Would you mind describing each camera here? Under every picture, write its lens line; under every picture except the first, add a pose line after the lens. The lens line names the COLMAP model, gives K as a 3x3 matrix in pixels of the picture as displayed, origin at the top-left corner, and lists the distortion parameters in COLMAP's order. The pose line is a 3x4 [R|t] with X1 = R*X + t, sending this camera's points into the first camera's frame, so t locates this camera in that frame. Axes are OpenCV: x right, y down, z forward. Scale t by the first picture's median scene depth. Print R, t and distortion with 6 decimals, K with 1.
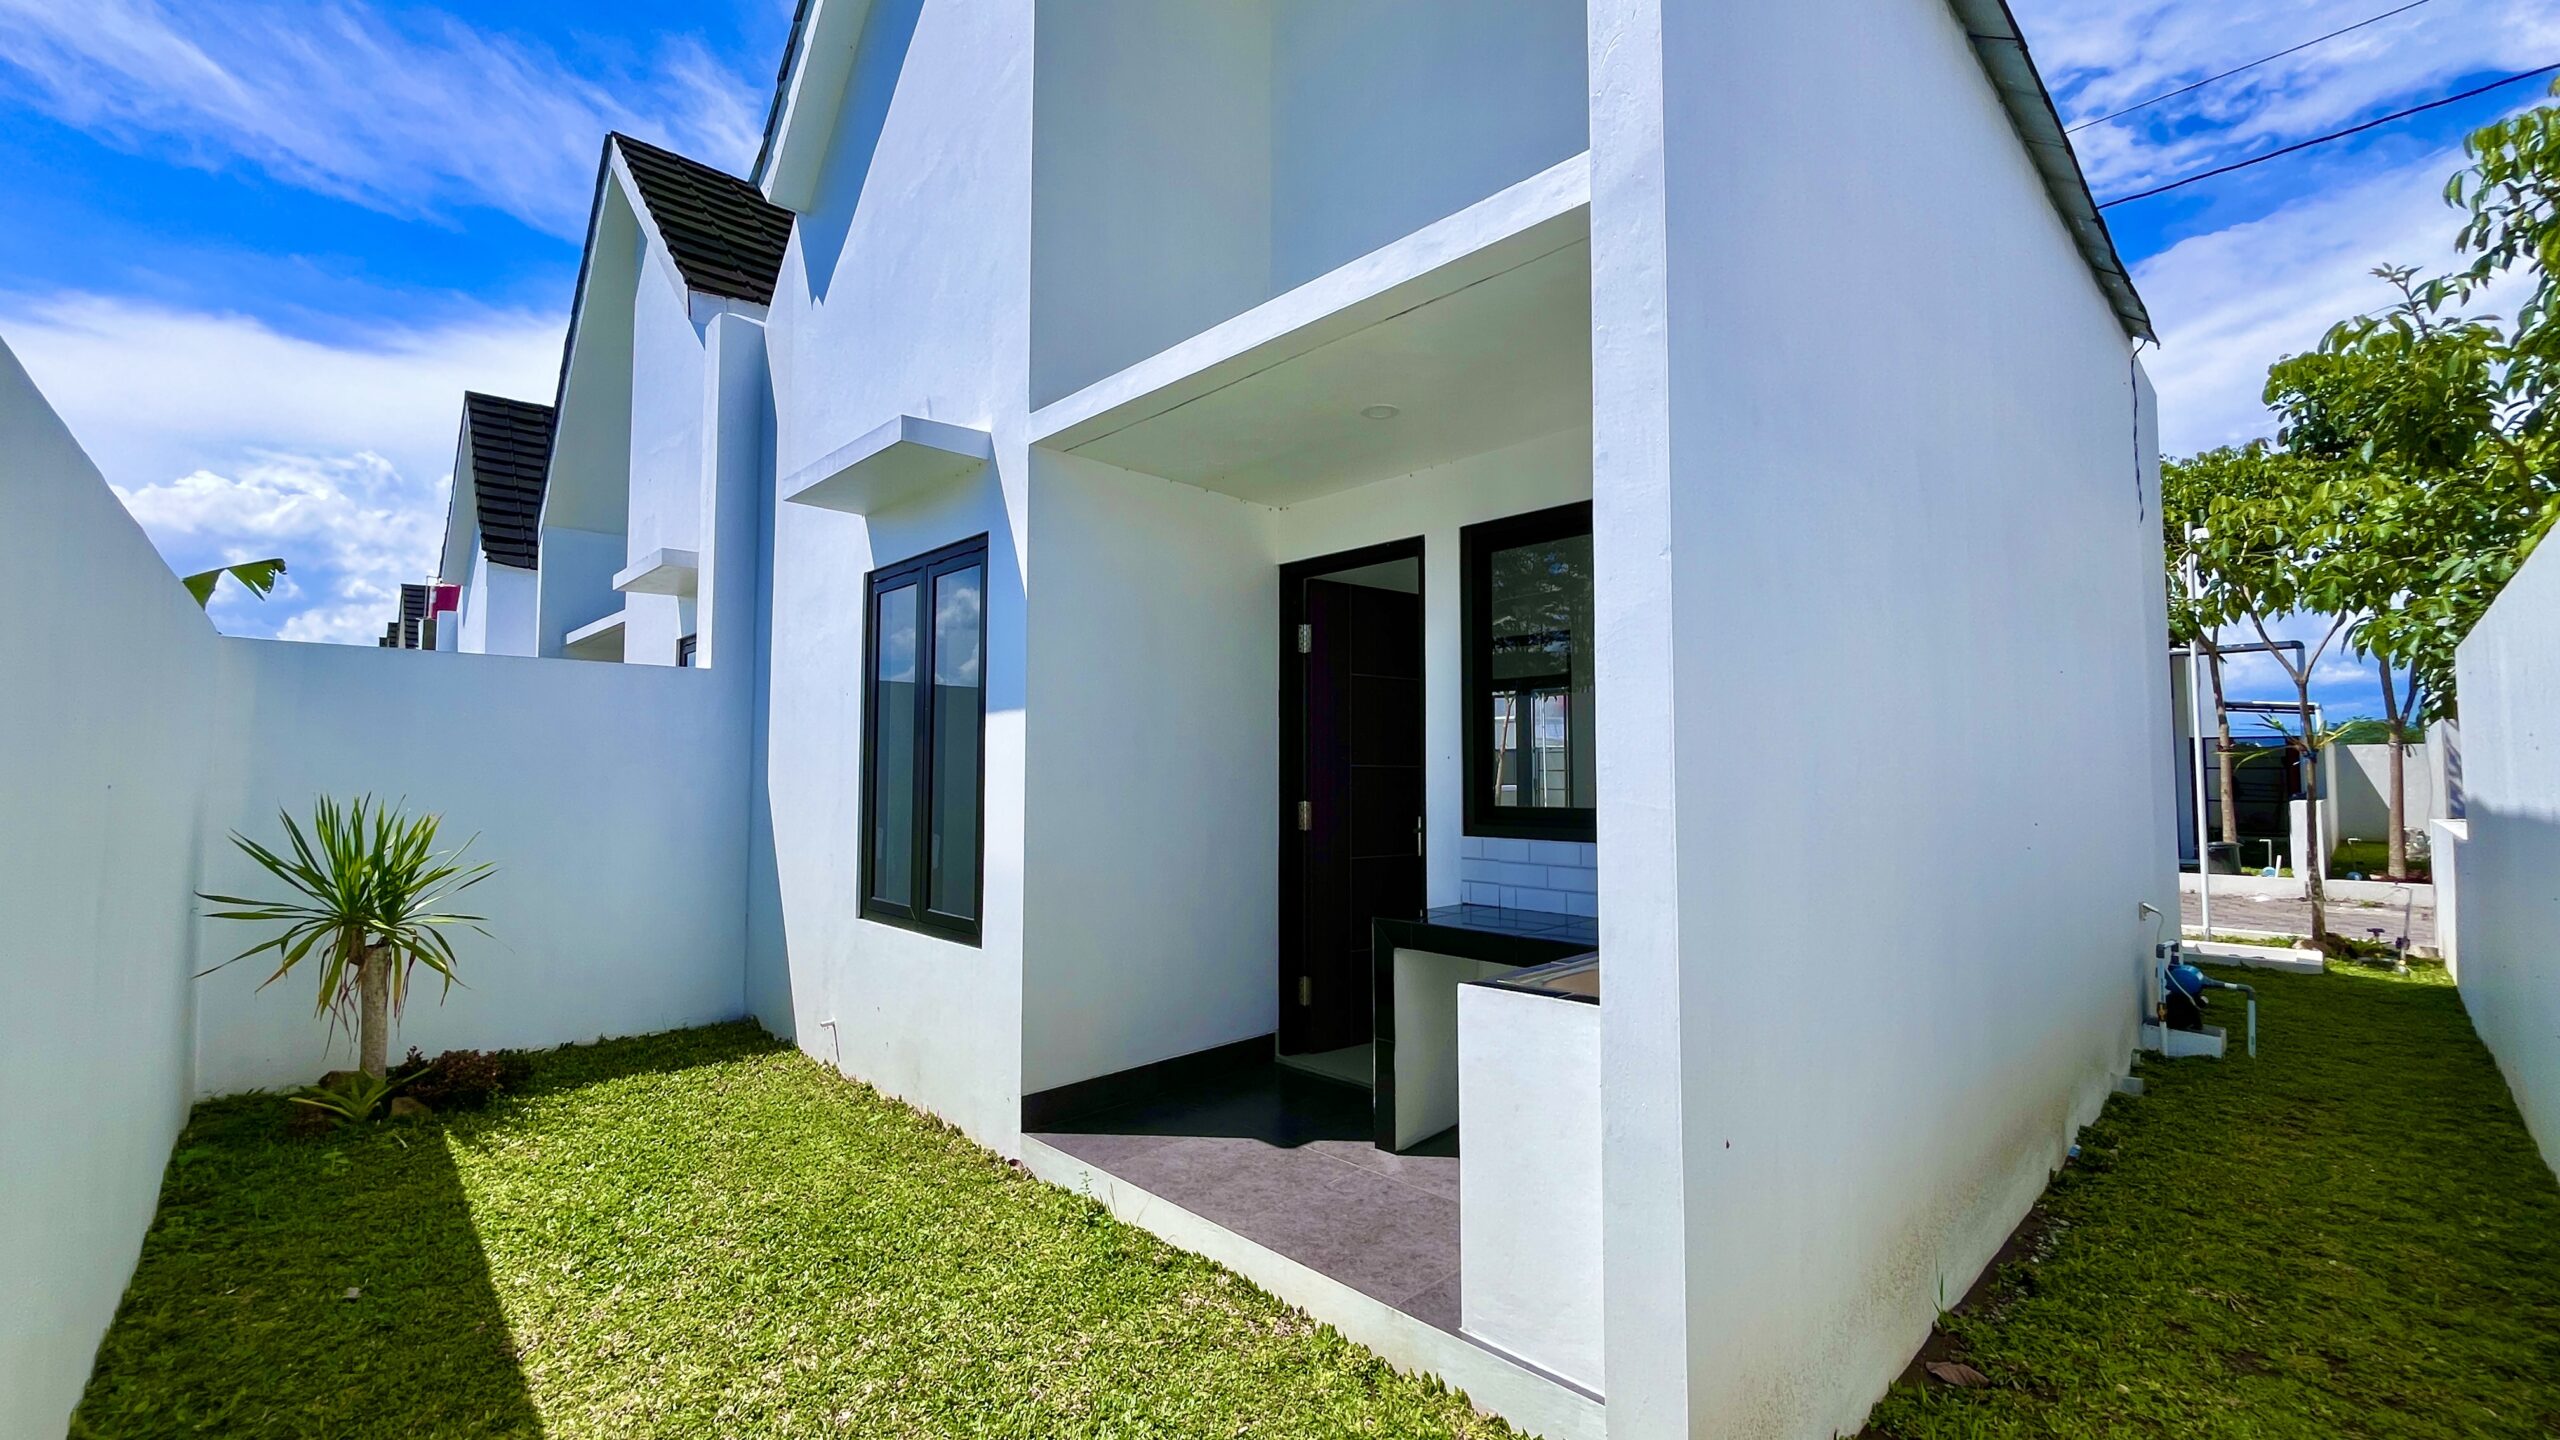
lens RADIAL K [[1038.3, 0, 1270.9], [0, 1038.3, 722.1], [0, 0, 1]] dist [-0.002977, 0.000492]
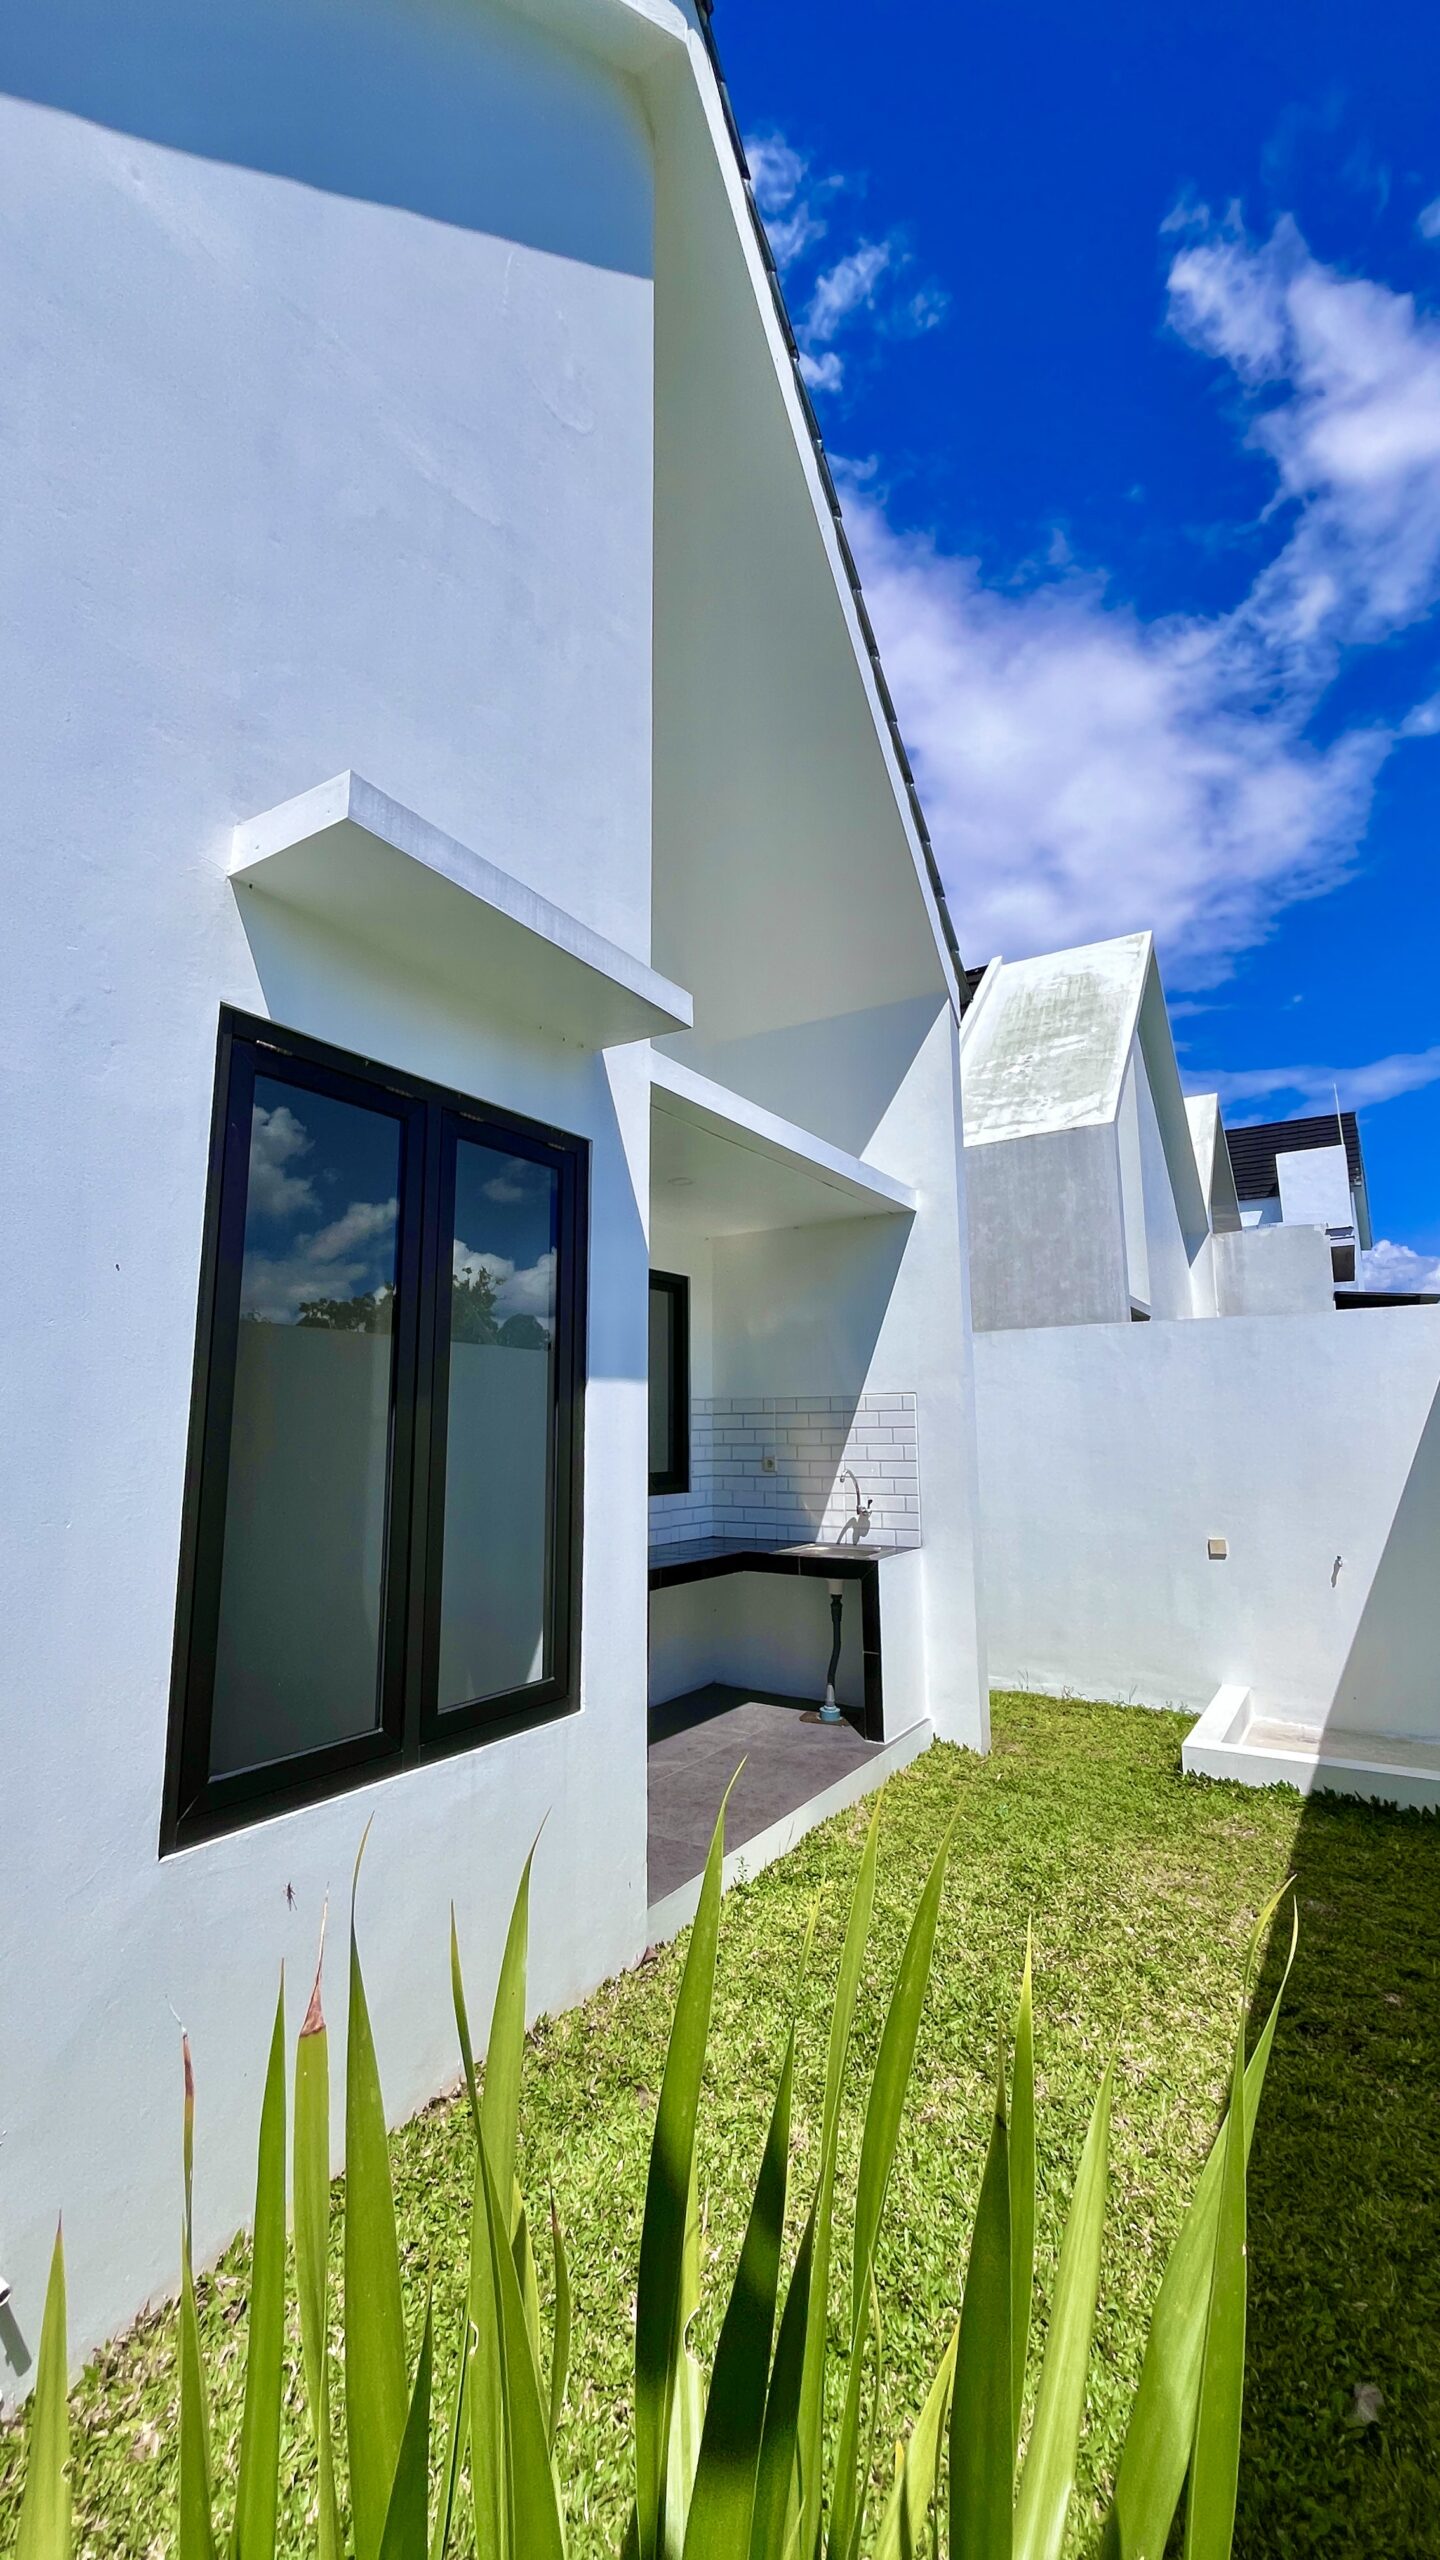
lens RADIAL K [[1038.3, 0, 721.6], [0, 1038.3, 1268.9], [0, 0, 1]] dist [-0.002977, 0.000492]
pose [[-0.249305, 0.152555, 0.956334, -1.220848], [-0.049467, 0.984219, -0.169899, 0.040159], [-0.967161, -0.089664, -0.237825, 1.297890]]
